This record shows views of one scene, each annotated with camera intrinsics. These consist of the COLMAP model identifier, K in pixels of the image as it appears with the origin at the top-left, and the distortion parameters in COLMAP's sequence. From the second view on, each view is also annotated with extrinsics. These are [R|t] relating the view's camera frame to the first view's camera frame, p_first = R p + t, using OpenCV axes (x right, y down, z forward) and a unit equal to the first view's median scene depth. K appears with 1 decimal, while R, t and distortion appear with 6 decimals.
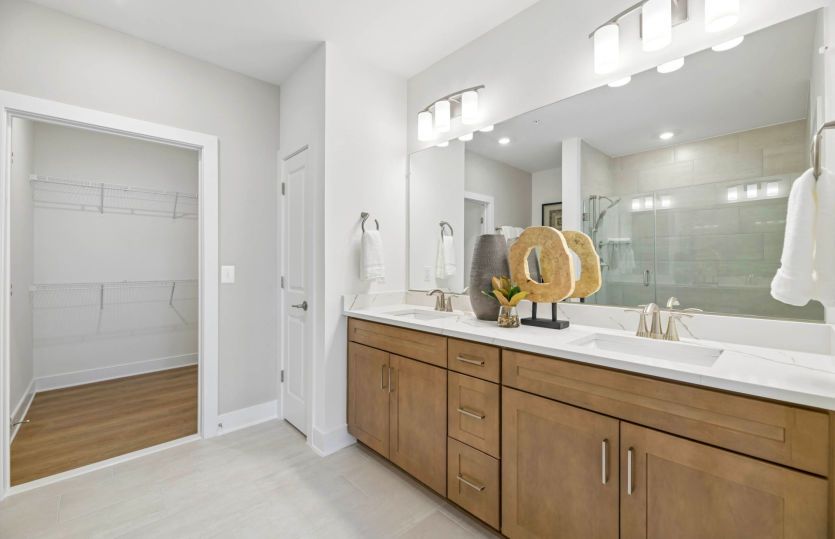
lens RADIAL K [[346.7, 0, 425.6], [0, 346.7, 262.4], [0, 0, 1]] dist [0.002063, -0.000989]
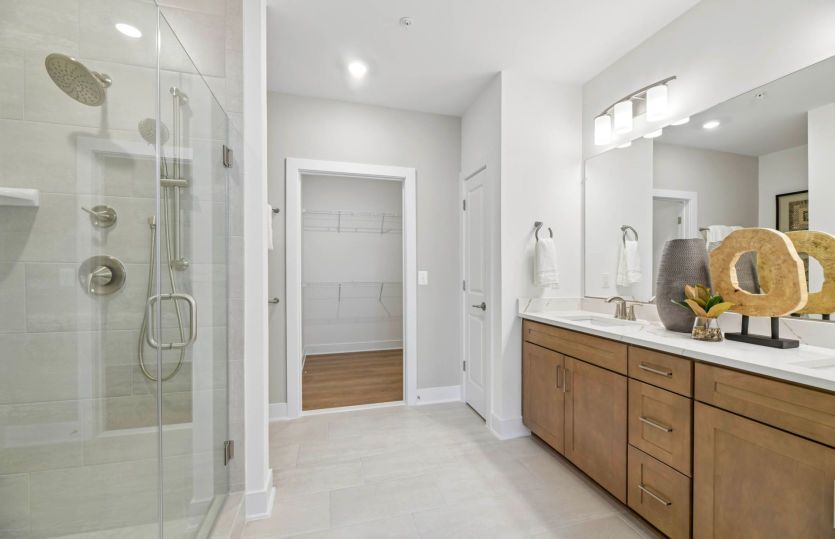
lens RADIAL K [[346.7, 0, 414.3], [0, 346.7, 265.3], [0, 0, 1]] dist [0.002063, -0.000989]
pose [[0.874663, -0.001392, -0.484730, 0.007730], [-0.002151, 0.999975, -0.006753, -0.002471], [0.484727, 0.006949, 0.874638, -0.124759]]
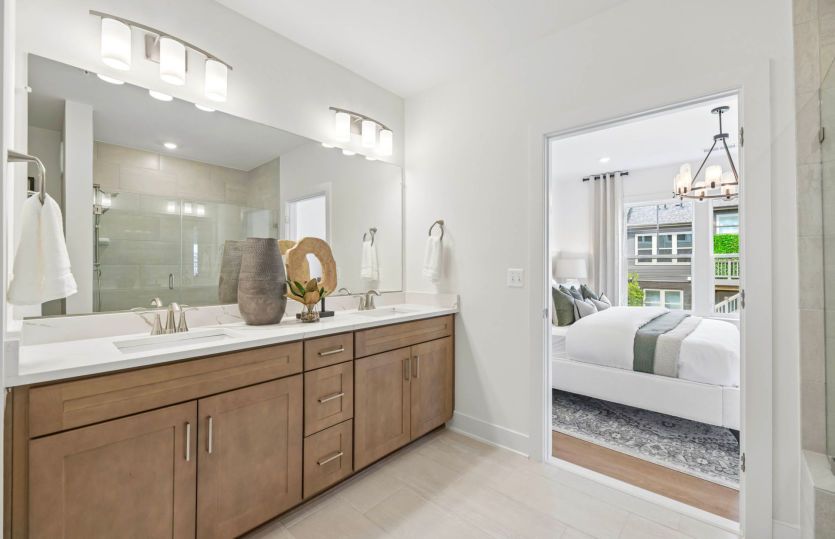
lens RADIAL K [[364.0, 0, 424.7], [0, 364.0, 260.3], [0, 0, 1]] dist [0.001468, -0.001256]
pose [[-0.110943, 0.022037, 0.993582, -0.752888], [-0.006275, 0.999719, -0.022874, 0.003679], [-0.993807, -0.008772, -0.110774, 0.560197]]
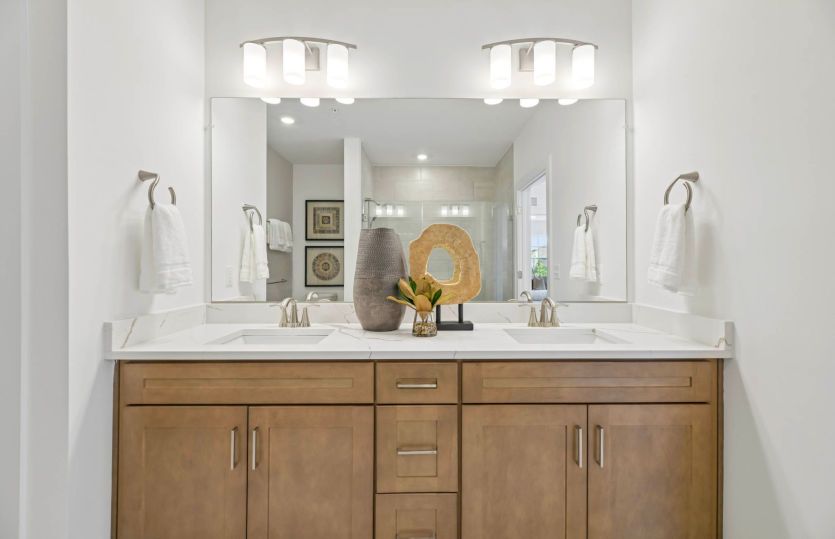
lens RADIAL K [[346.7, 0, 415.5], [0, 346.7, 260.4], [0, 0, 1]] dist [0.002063, -0.000989]
pose [[0.683939, 0.009106, 0.729482, -0.309454], [-0.008181, 0.999955, -0.004812, 0.000370], [-0.729493, -0.002677, 0.683983, 0.309968]]
